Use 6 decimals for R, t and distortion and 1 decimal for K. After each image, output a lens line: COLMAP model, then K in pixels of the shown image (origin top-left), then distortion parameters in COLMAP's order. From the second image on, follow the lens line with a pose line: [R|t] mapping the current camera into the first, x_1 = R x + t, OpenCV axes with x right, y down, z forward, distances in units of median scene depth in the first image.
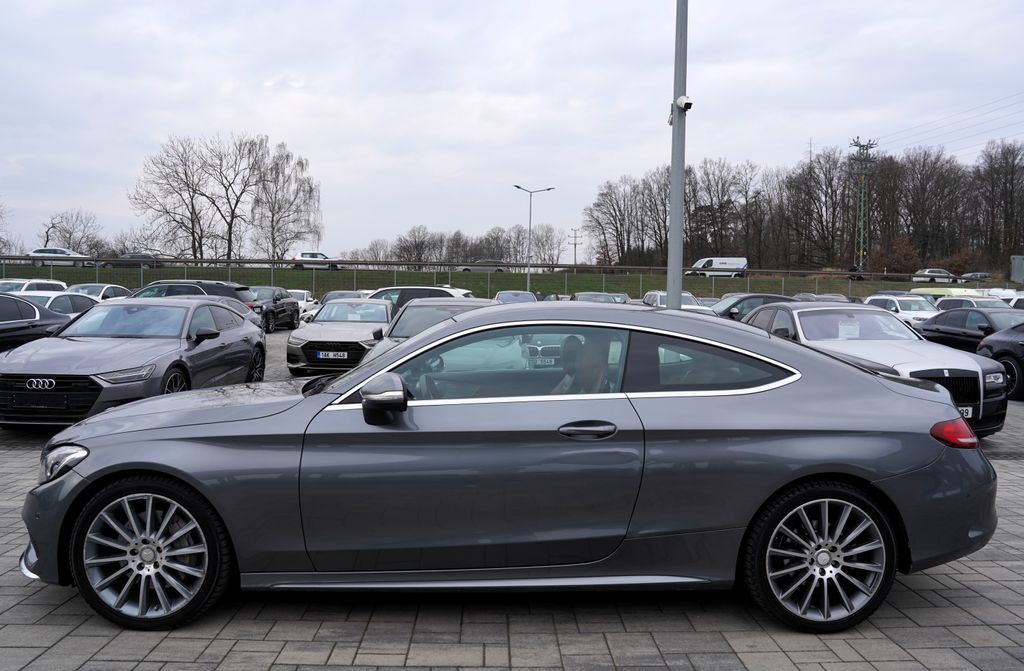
lens RADIAL K [[718.7, 0, 515.0], [0, 718.7, 281.0], [0, 0, 1]] dist [-0.104486, 0.064451]
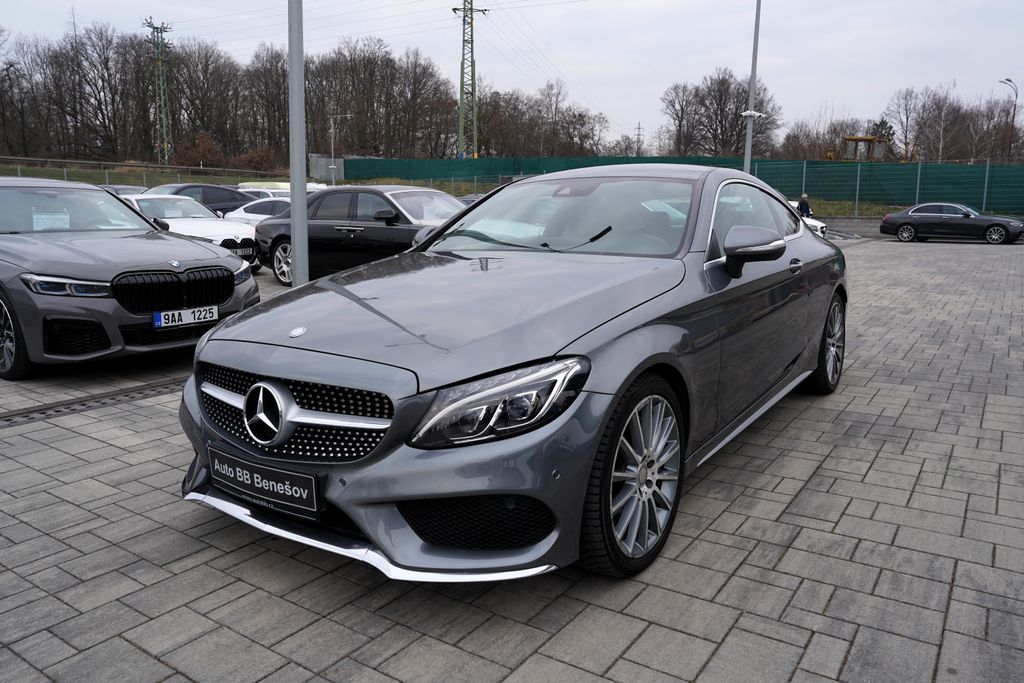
lens RADIAL K [[743.2, 0, 508.9], [0, 743.2, 316.9], [0, 0, 1]] dist [-0.090532, 0.076283]
pose [[0.600818, -0.132648, 0.788303, -0.053700], [-0.018688, 0.983536, 0.179743, 0.003299], [-0.799167, -0.122725, 0.588448, 0.028631]]
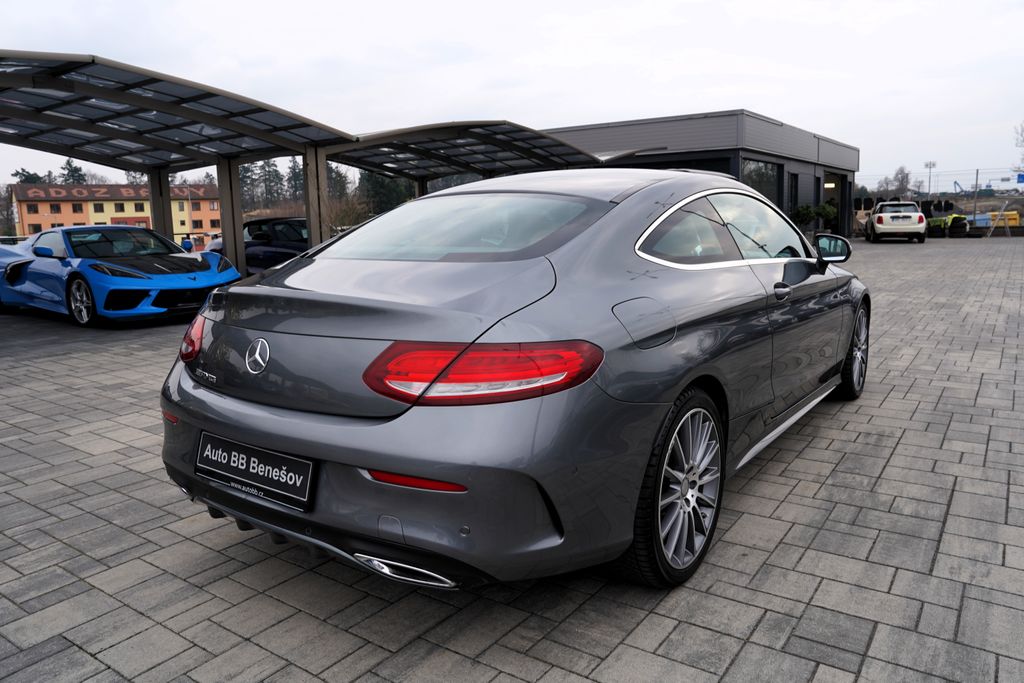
lens RADIAL K [[743.2, 0, 508.9], [0, 743.2, 316.9], [0, 0, 1]] dist [-0.090532, 0.076283]
pose [[-0.609657, 0.103760, -0.785845, 0.051958], [0.052265, 0.994500, 0.090763, 0.007007], [0.790940, 0.014263, -0.611727, 0.086239]]
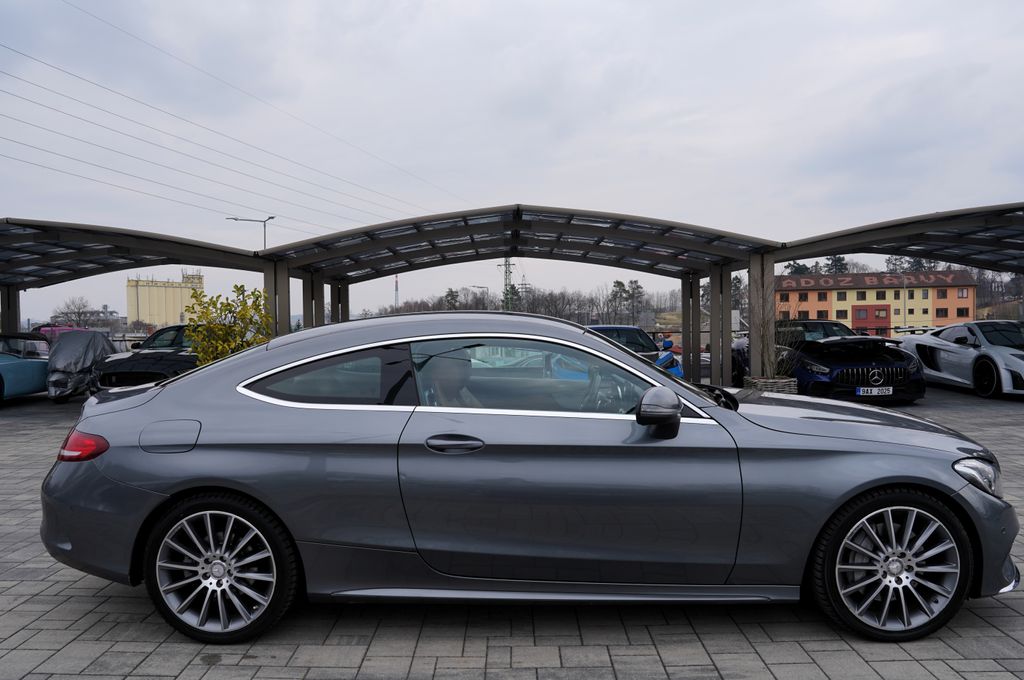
lens RADIAL K [[739.1, 0, 480.9], [0, 739.1, 317.5], [0, 0, 1]] dist [-0.087365, 0.049545]
pose [[-0.997421, -0.001922, 0.071752, -0.001299], [-0.005651, 0.998641, -0.051806, 0.005192], [-0.071555, -0.052078, -0.996076, 0.117160]]
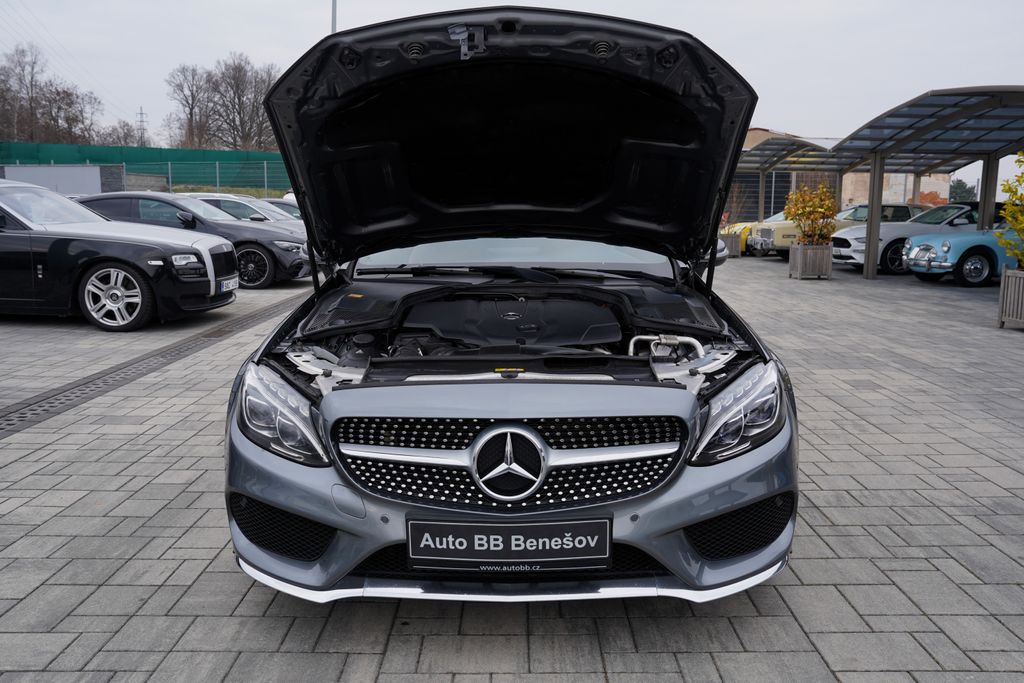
lens RADIAL K [[809.6, 0, 511.5], [0, 809.6, 324.9], [0, 0, 1]] dist [-0.095254, 0.116094]
pose [[0.044930, -0.155811, 0.986764, -0.064314], [-0.048073, 0.986280, 0.157924, 0.003661], [-0.997833, -0.054532, 0.036824, 0.055440]]
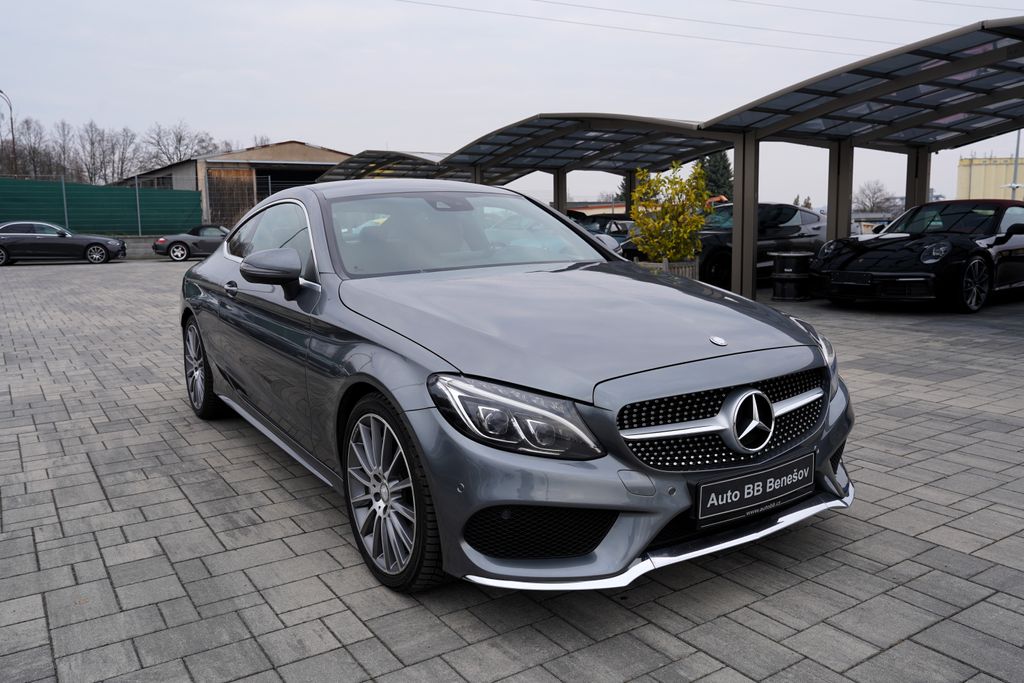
lens RADIAL K [[814.2, 0, 512.0], [0, 814.2, 314.6], [0, 0, 1]] dist [-0.073352, 0.089087]
pose [[-0.512102, -0.105998, 0.852359, -0.059888], [-0.030857, 0.993986, 0.105072, 0.005445], [-0.858370, 0.027506, -0.512293, 0.084308]]
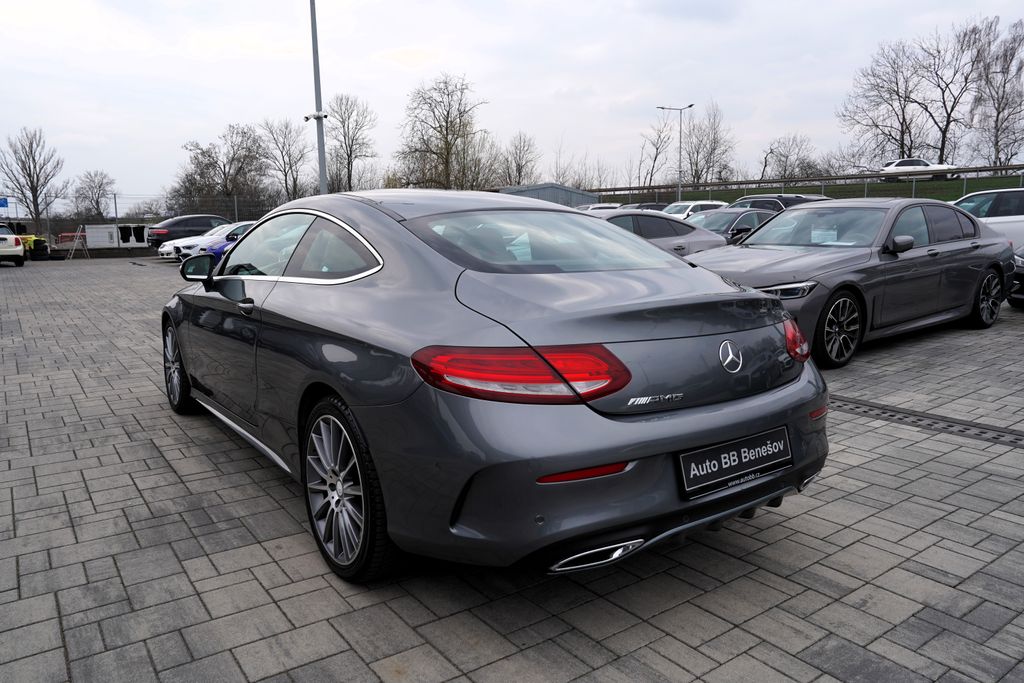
lens RADIAL K [[733.0, 0, 518.7], [0, 733.0, 305.9], [0, 0, 1]] dist [-0.100883, 0.093069]
pose [[0.560957, 0.070681, -0.824822, 0.056140], [0.050911, 0.991517, 0.119590, 0.004086], [0.826278, -0.109077, 0.552600, 0.032573]]
